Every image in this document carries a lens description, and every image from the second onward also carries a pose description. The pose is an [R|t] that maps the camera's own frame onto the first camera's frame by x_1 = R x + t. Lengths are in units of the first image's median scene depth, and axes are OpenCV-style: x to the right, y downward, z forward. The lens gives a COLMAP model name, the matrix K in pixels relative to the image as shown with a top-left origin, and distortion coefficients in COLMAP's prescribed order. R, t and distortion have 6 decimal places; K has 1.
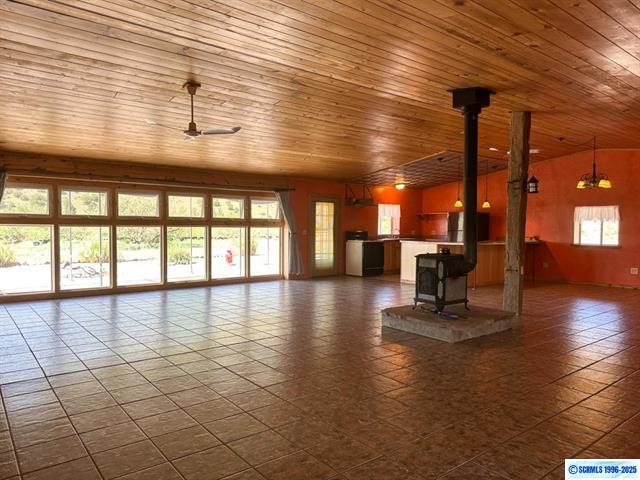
lens RADIAL K [[456.0, 0, 307.2], [0, 456.0, 236.3], [0, 0, 1]] dist [0.055285, -0.017820]
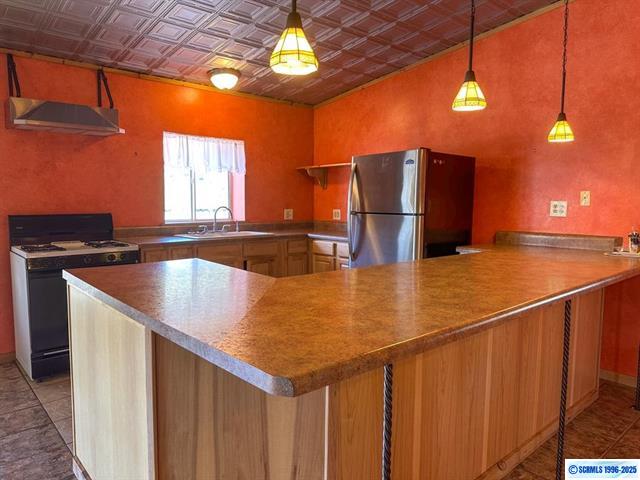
lens RADIAL K [[456.0, 0, 320.2], [0, 456.0, 238.9], [0, 0, 1]] dist [0.055285, -0.017820]
pose [[0.998273, -0.005910, 0.058441, 0.277544], [0.001790, 0.997525, 0.070297, -0.017583], [-0.058712, -0.070071, 0.995813, 0.711695]]
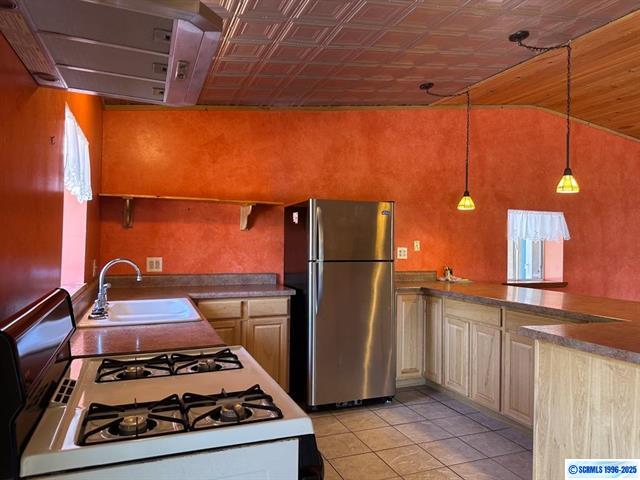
lens RADIAL K [[456.0, 0, 318.0], [0, 456.0, 235.8], [0, 0, 1]] dist [0.055285, -0.017820]
pose [[0.288488, 0.012710, 0.957399, 0.033165], [0.004430, 0.999883, -0.014609, -0.025675], [-0.957473, 0.008456, 0.288398, 0.959788]]
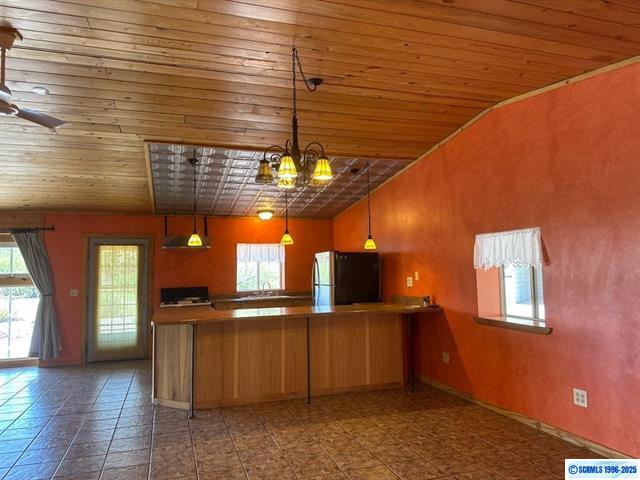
lens RADIAL K [[456.0, 0, 321.6], [0, 456.0, 243.0], [0, 0, 1]] dist [0.055285, -0.017820]
pose [[0.939324, -0.044217, -0.340169, 0.536496], [0.019135, 0.996867, -0.076741, -0.021676], [0.342497, 0.065575, 0.937228, 0.477063]]
